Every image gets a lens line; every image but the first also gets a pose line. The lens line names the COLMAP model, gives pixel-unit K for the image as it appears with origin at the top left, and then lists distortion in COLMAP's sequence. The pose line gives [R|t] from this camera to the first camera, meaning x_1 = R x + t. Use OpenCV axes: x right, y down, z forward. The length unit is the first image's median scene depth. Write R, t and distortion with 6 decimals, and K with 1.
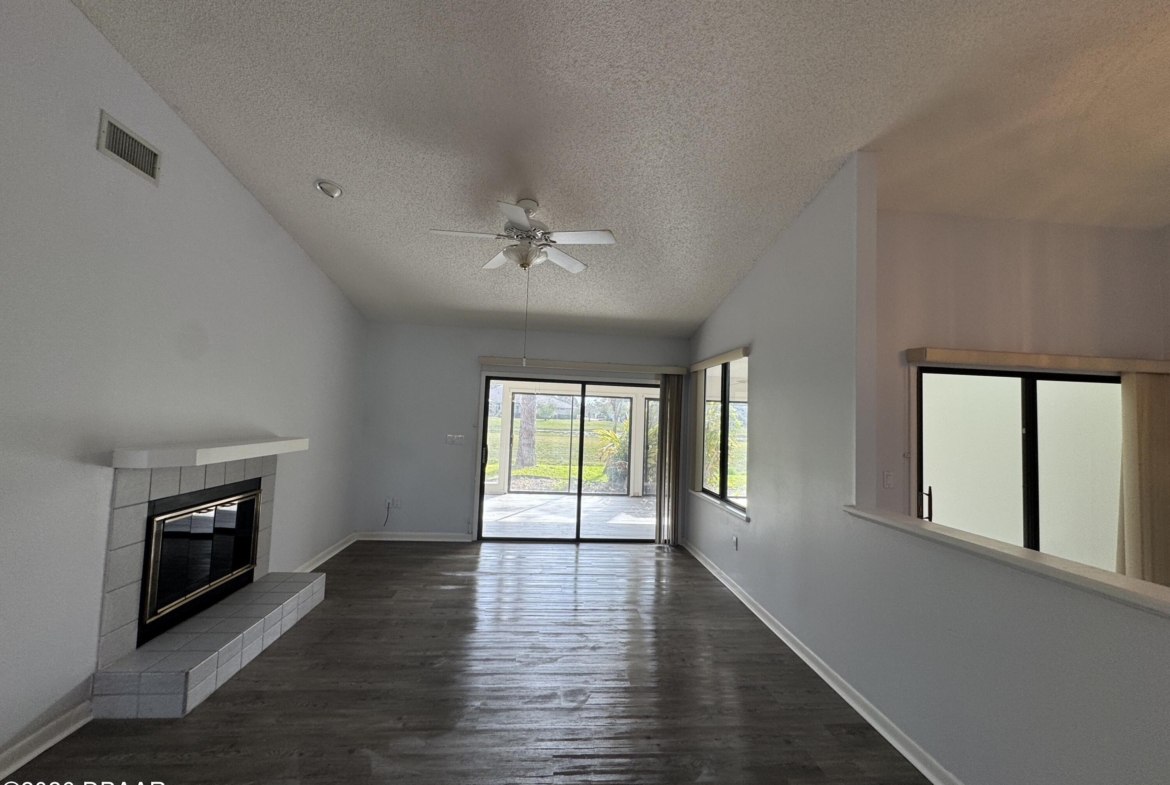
lens RADIAL K [[468.0, 0, 587.6], [0, 468.0, 390.5], [0, 0, 1]] dist [0.003308, 0.000549]
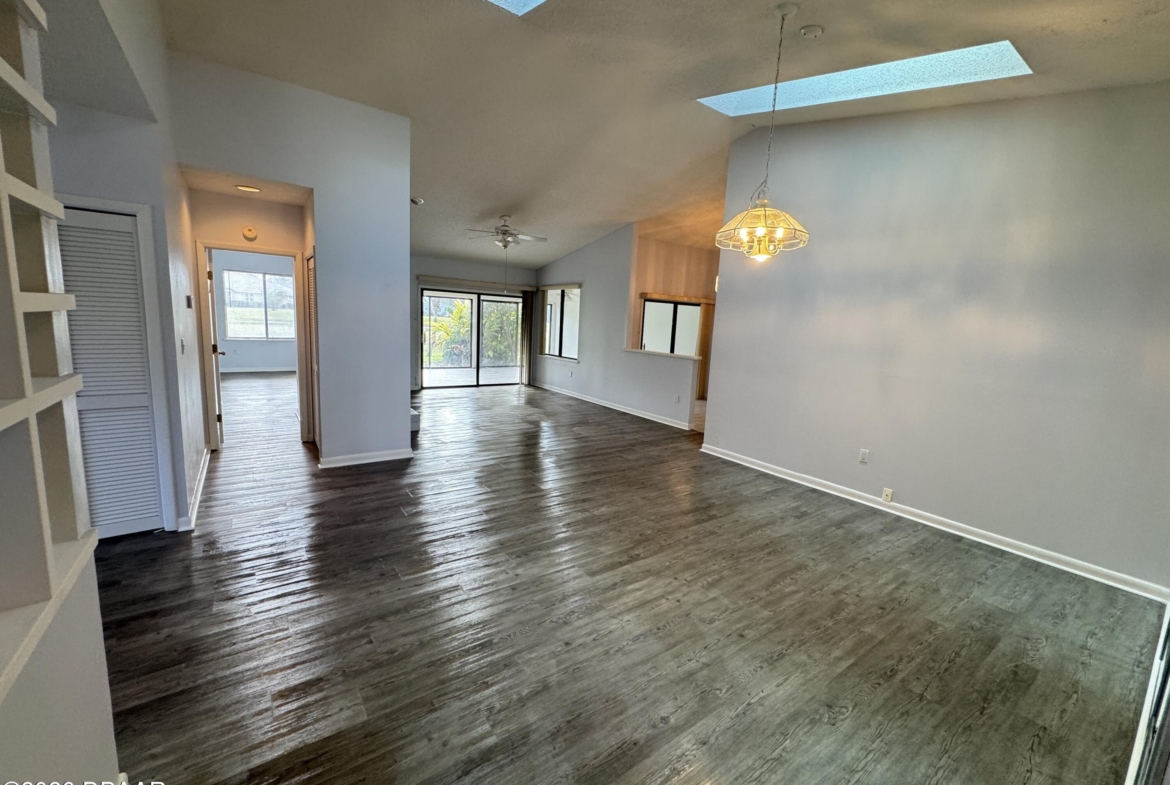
lens RADIAL K [[468.0, 0, 584.5], [0, 468.0, 390.3], [0, 0, 1]] dist [0.003308, 0.000549]
pose [[0.864139, -0.069323, 0.498455, -0.731732], [-0.045188, 0.975778, 0.214046, -0.076059], [-0.501220, -0.207490, 0.840075, -0.904087]]
